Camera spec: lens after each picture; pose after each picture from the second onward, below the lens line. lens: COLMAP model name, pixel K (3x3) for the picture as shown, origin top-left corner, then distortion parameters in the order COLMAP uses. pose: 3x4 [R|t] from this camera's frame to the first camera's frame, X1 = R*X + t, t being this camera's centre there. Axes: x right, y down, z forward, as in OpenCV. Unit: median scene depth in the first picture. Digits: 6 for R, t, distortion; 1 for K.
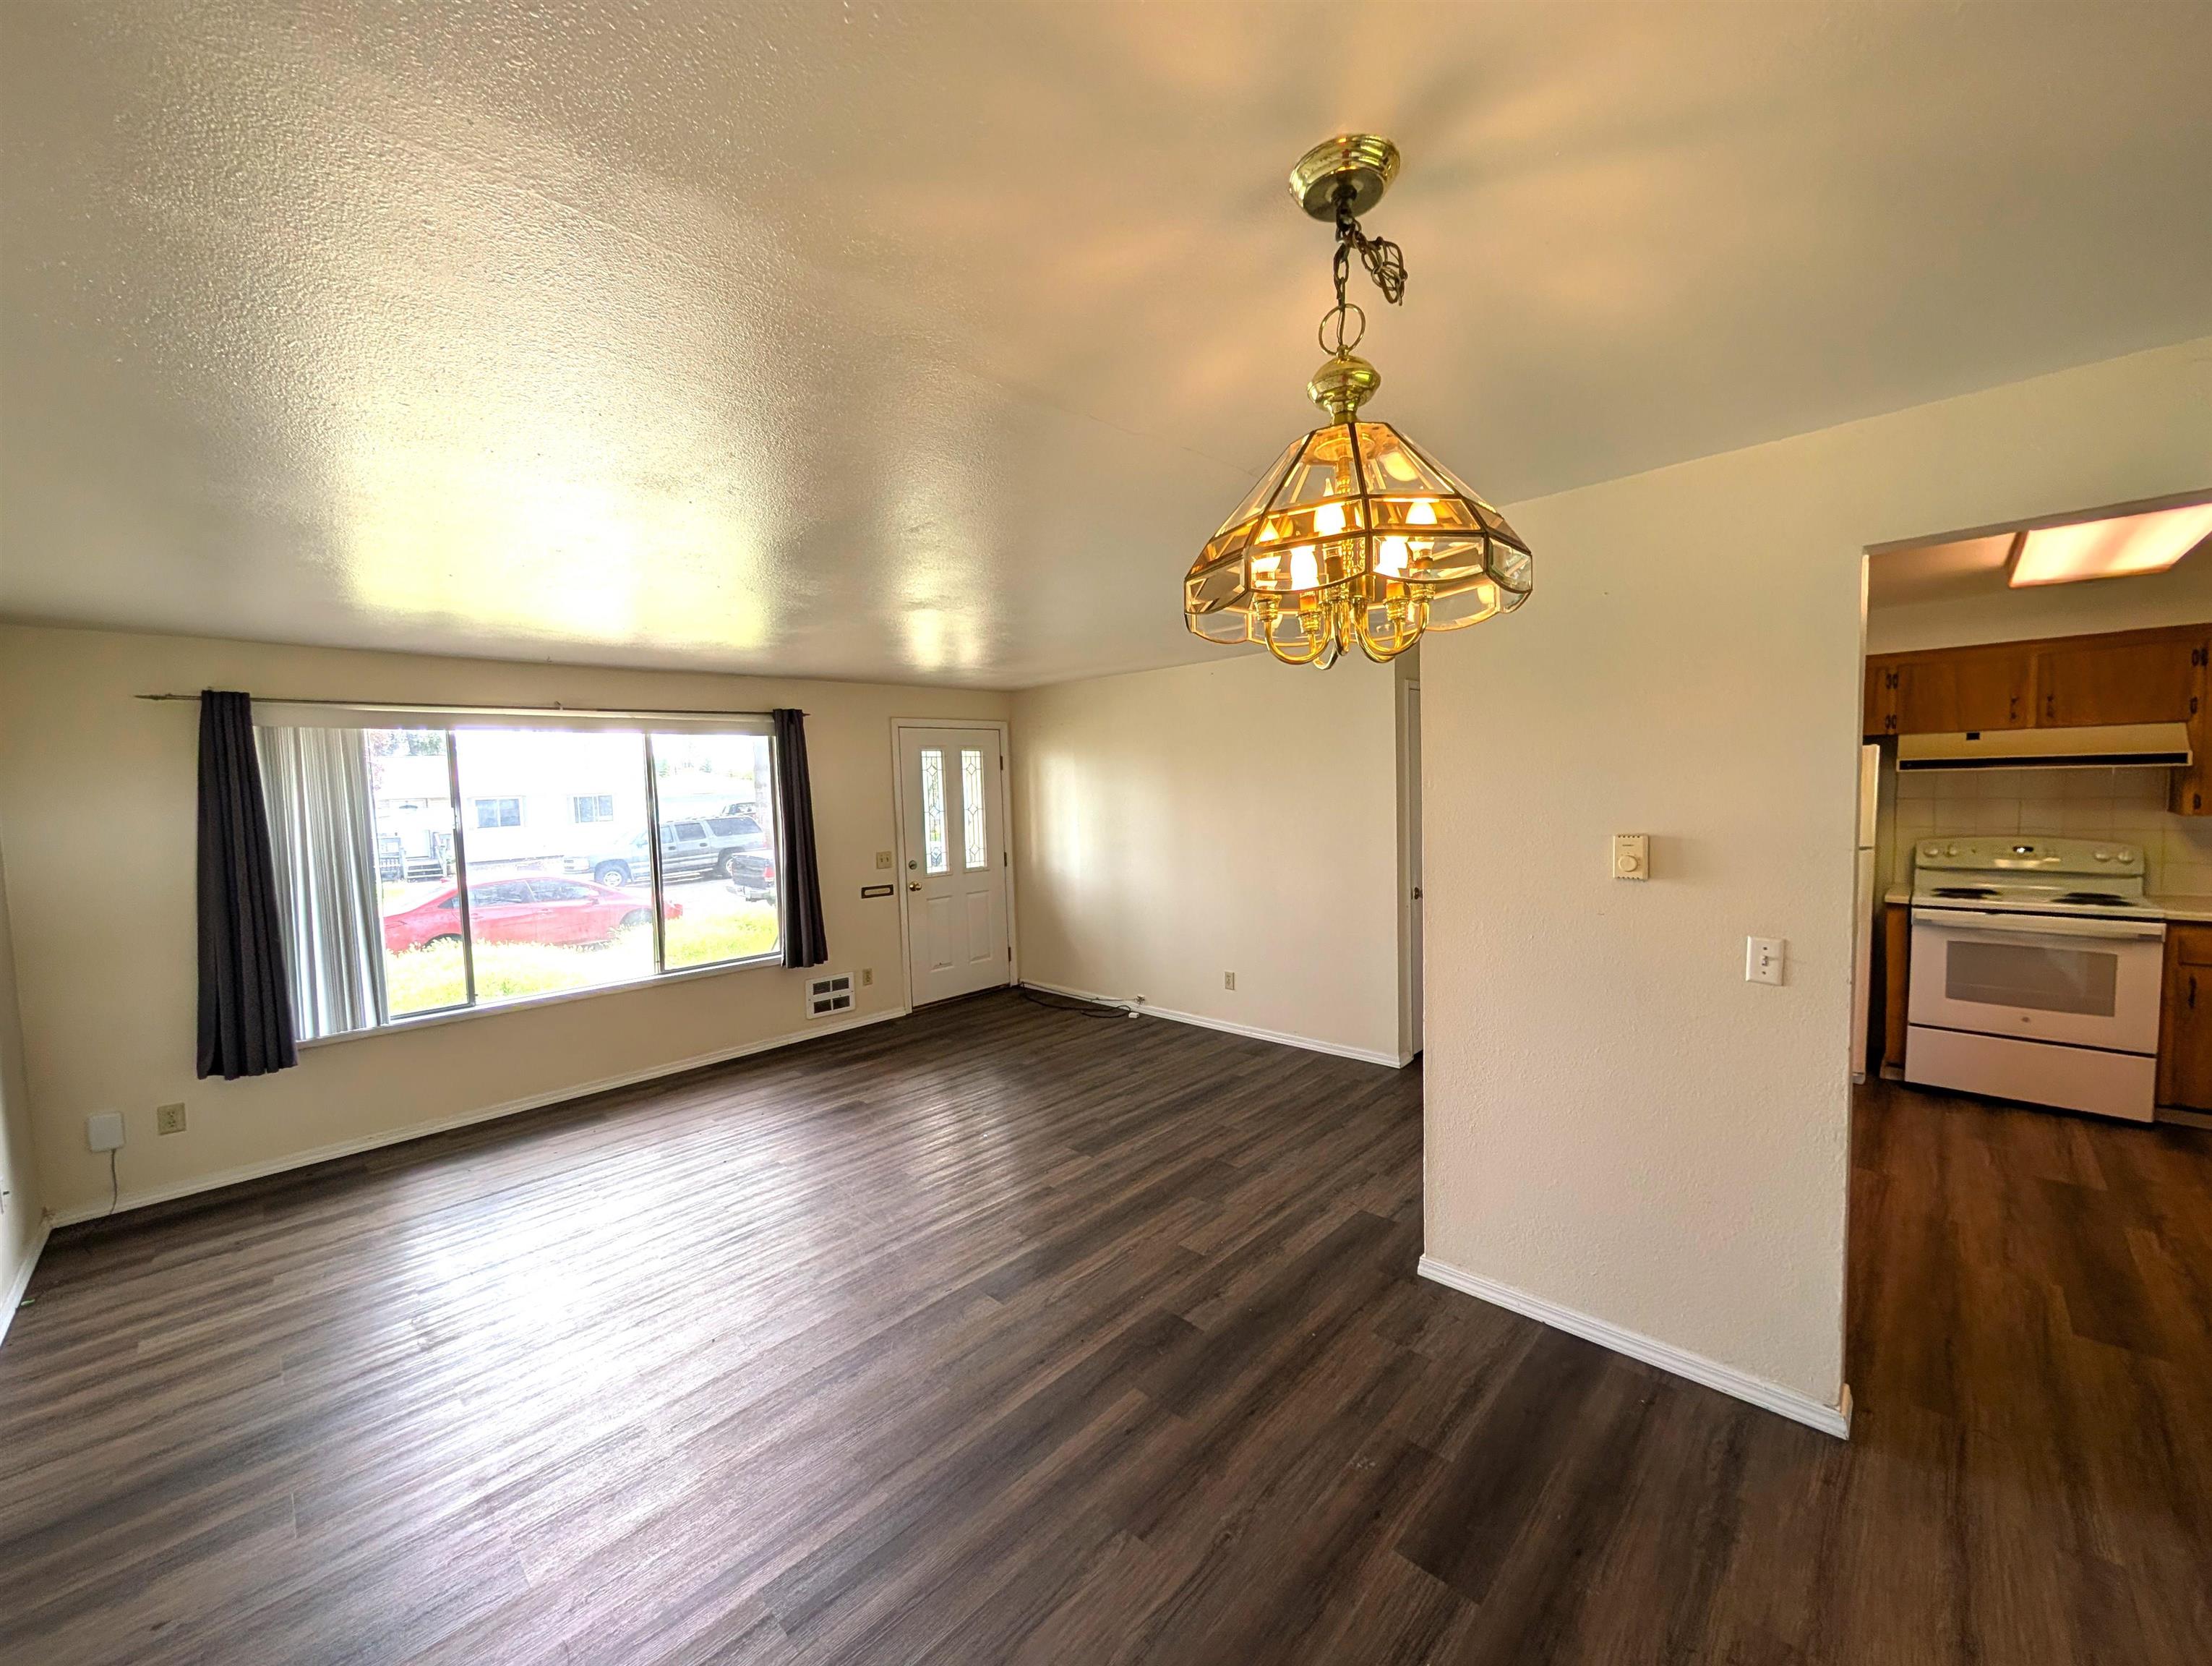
lens RADIAL K [[857.9, 0, 1103.3], [0, 857.9, 839.6], [0, 0, 1]] dist [0.001194, 0.000426]
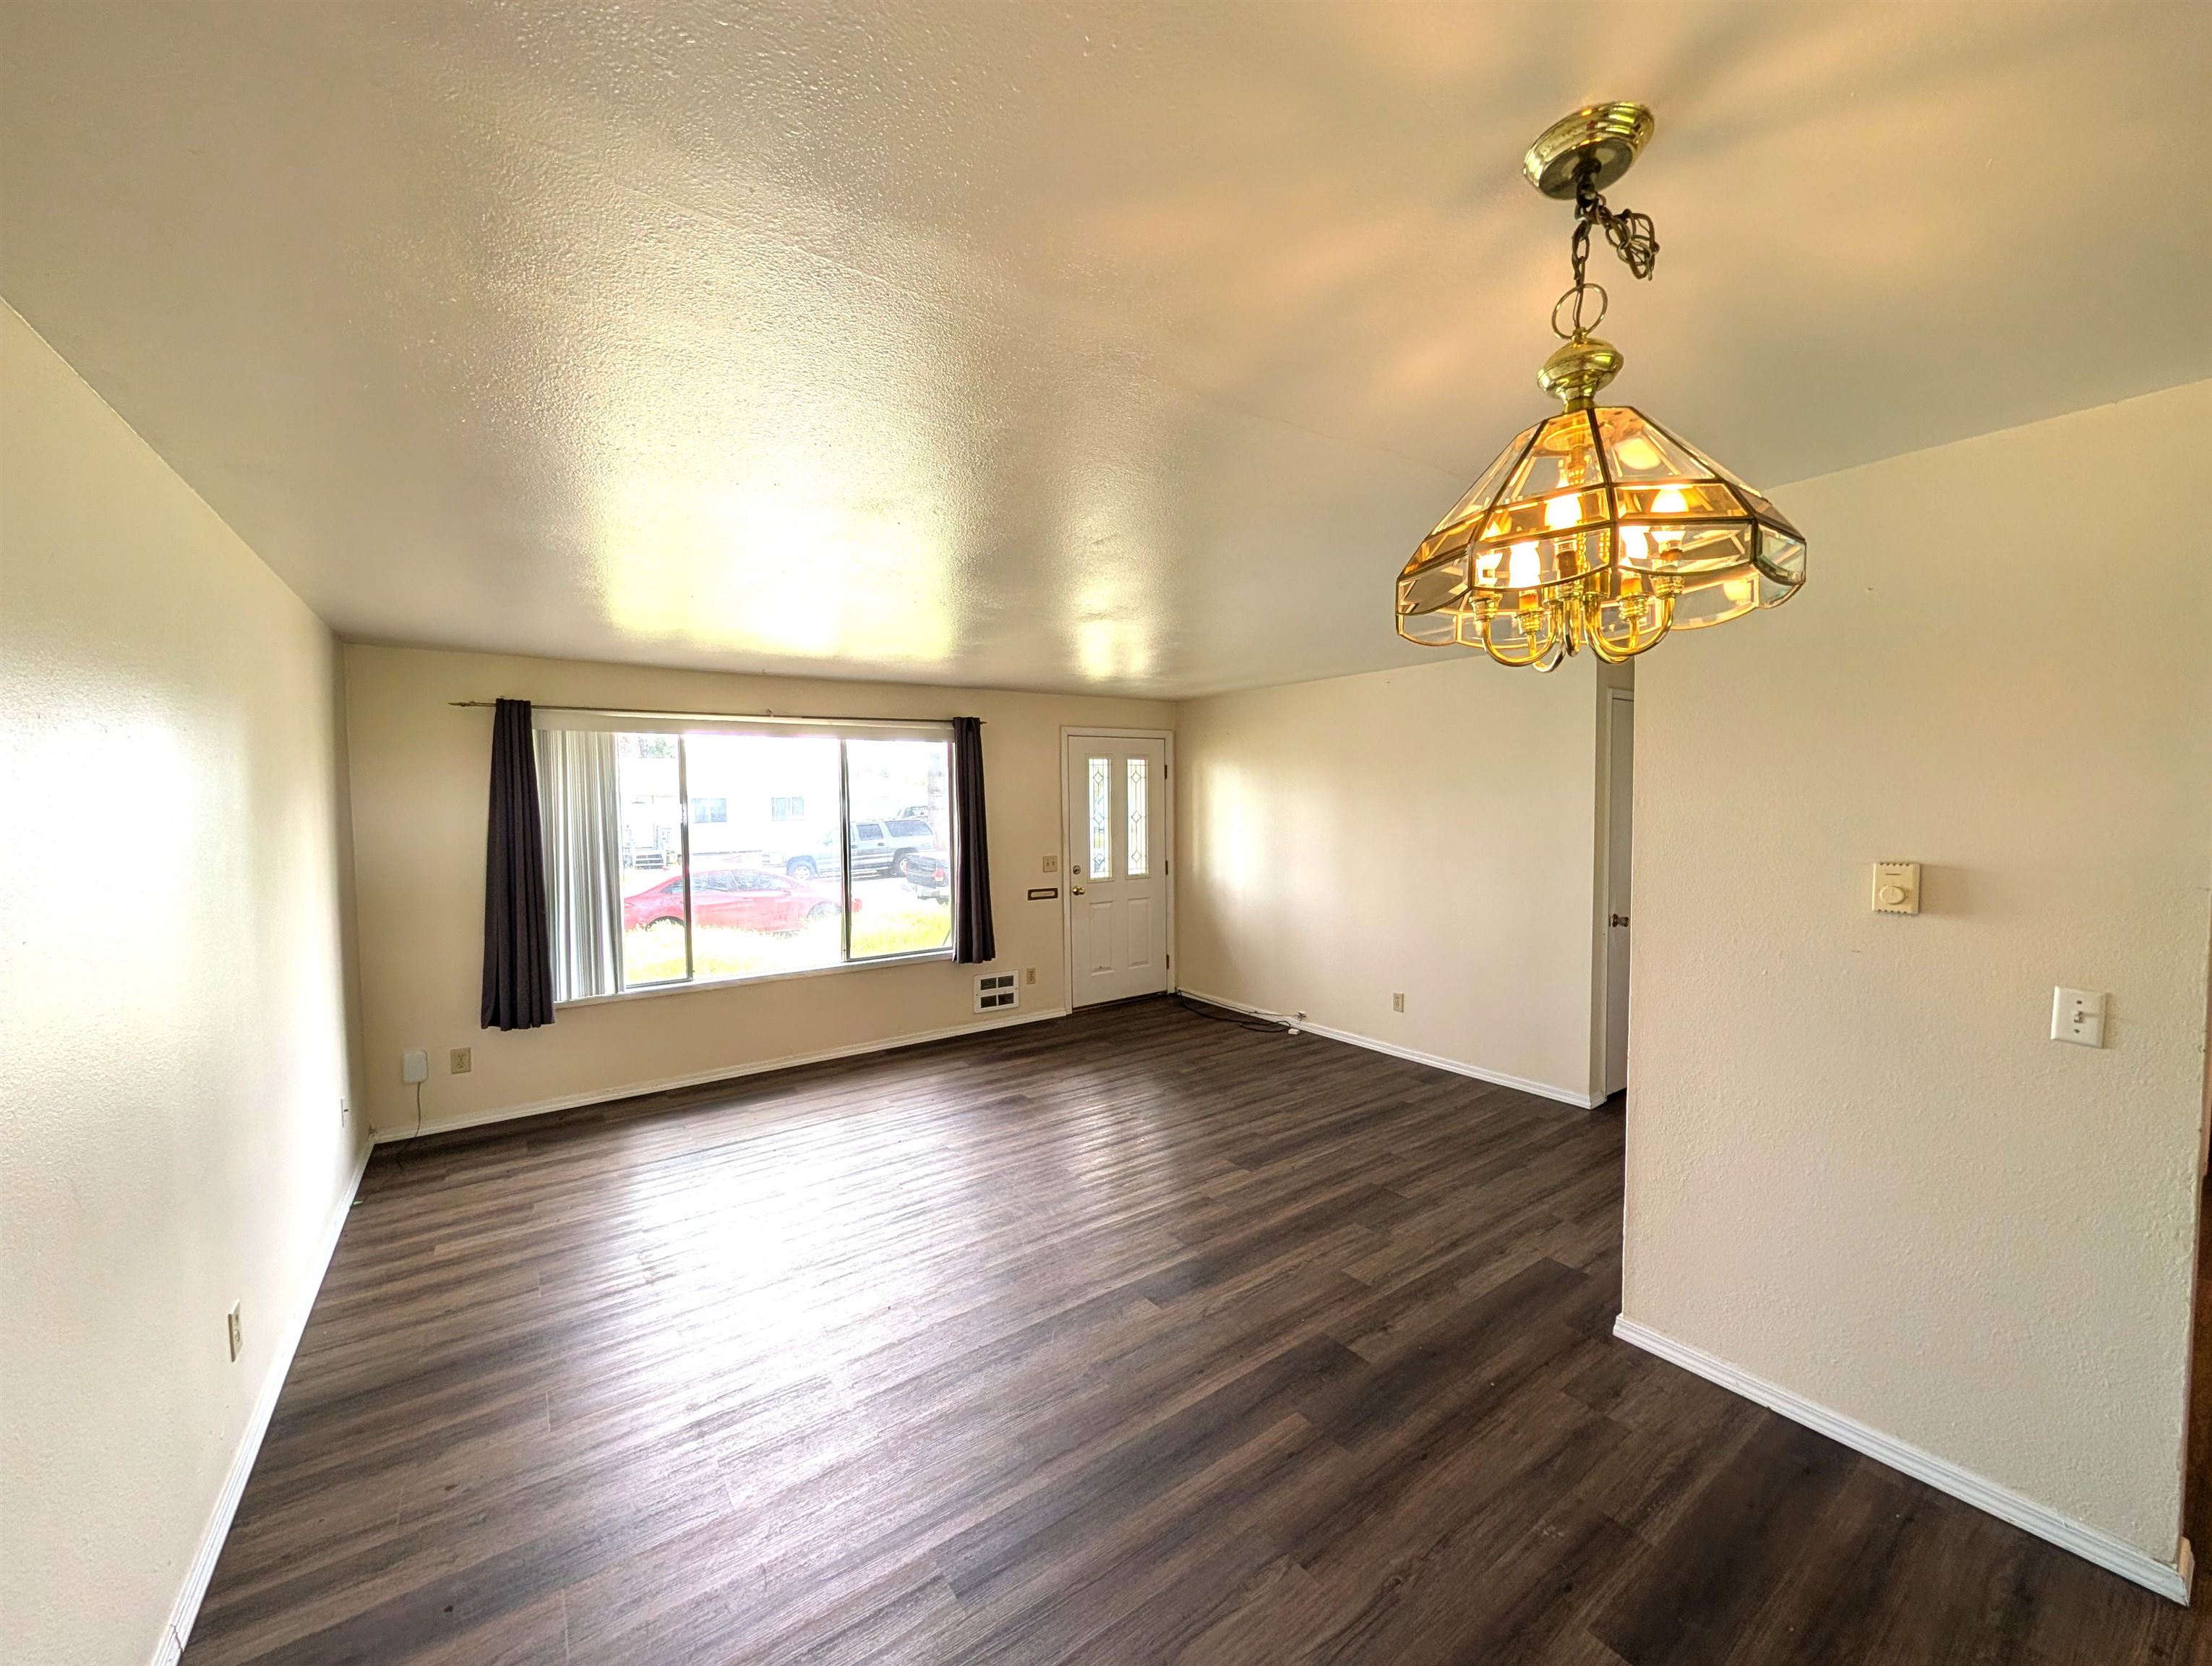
lens RADIAL K [[856.1, 0, 1103.6], [0, 856.1, 839.9], [0, 0, 1]] dist [0.001466, 0.000004]
pose [[0.983224, 0.030798, -0.179782, -0.020772], [-0.032889, 0.999421, -0.008662, 0.004776], [0.179412, 0.014430, 0.983668, -0.004624]]
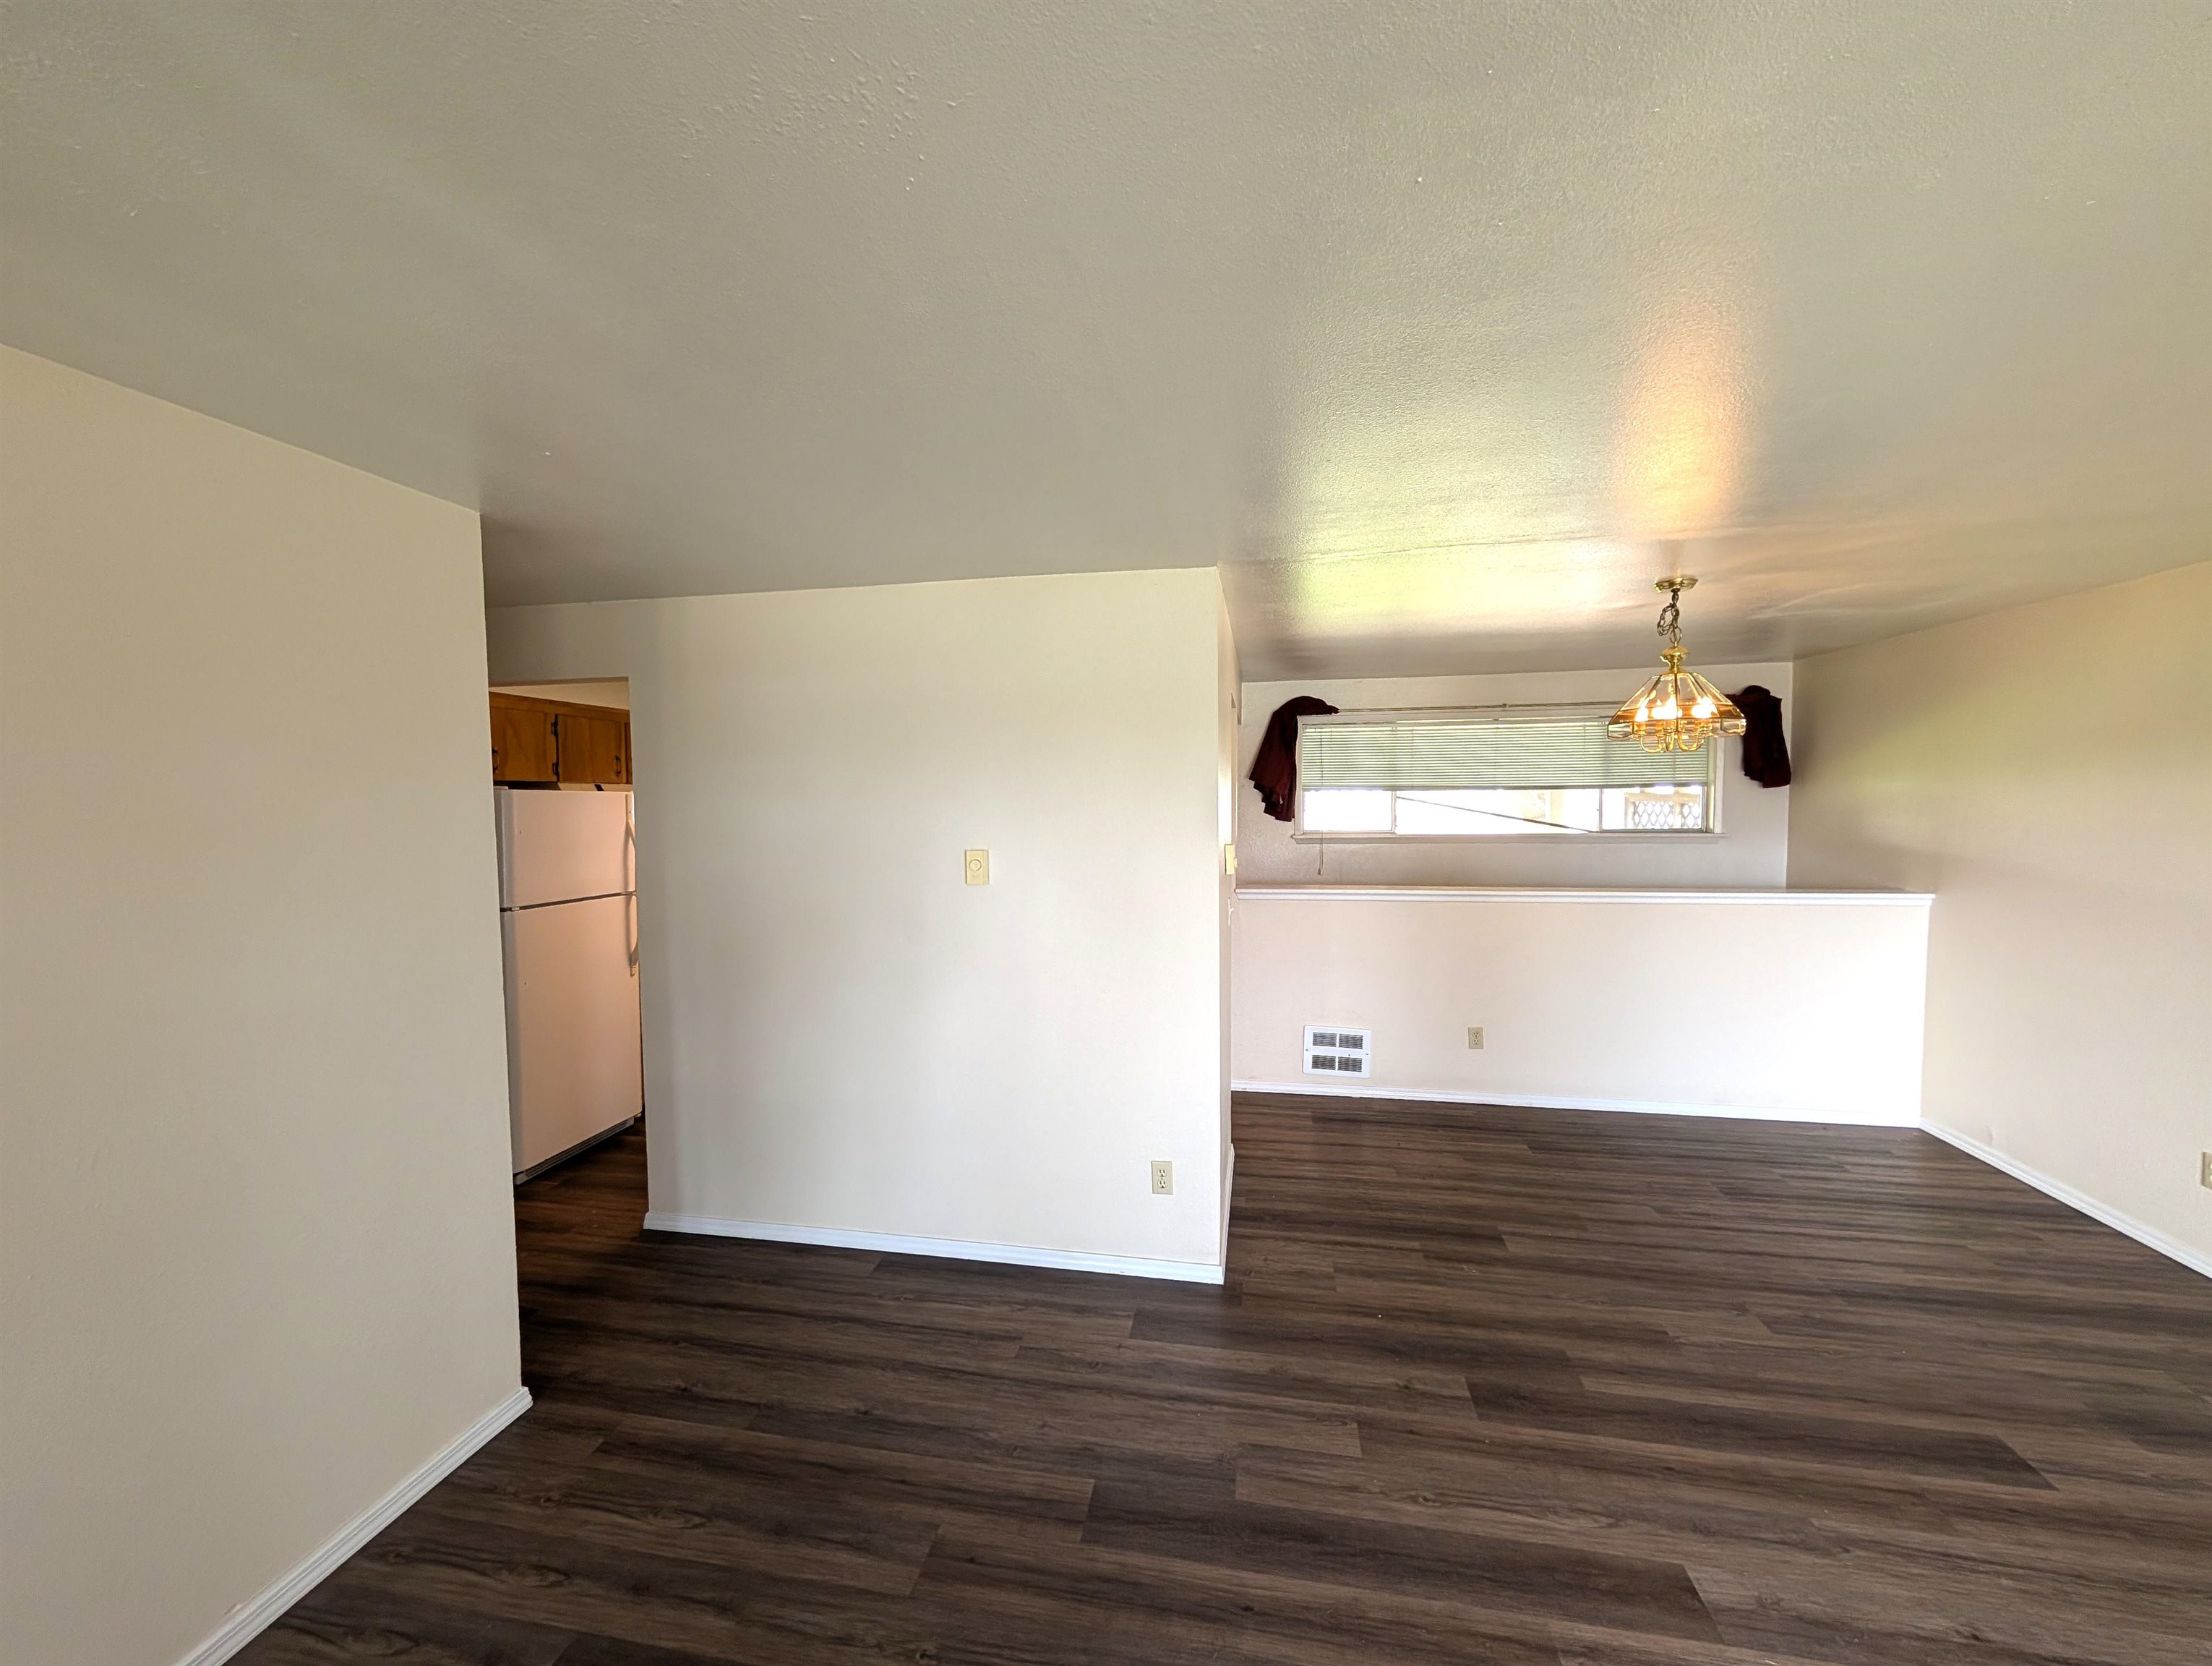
lens RADIAL K [[856.1, 0, 1103.6], [0, 856.1, 839.9], [0, 0, 1]] dist [0.001466, 0.000004]
pose [[-0.543575, -0.003298, 0.839354, -0.441741], [0.085162, 0.994615, 0.059059, -0.103484], [-0.835029, 0.103584, -0.540367, 1.723109]]
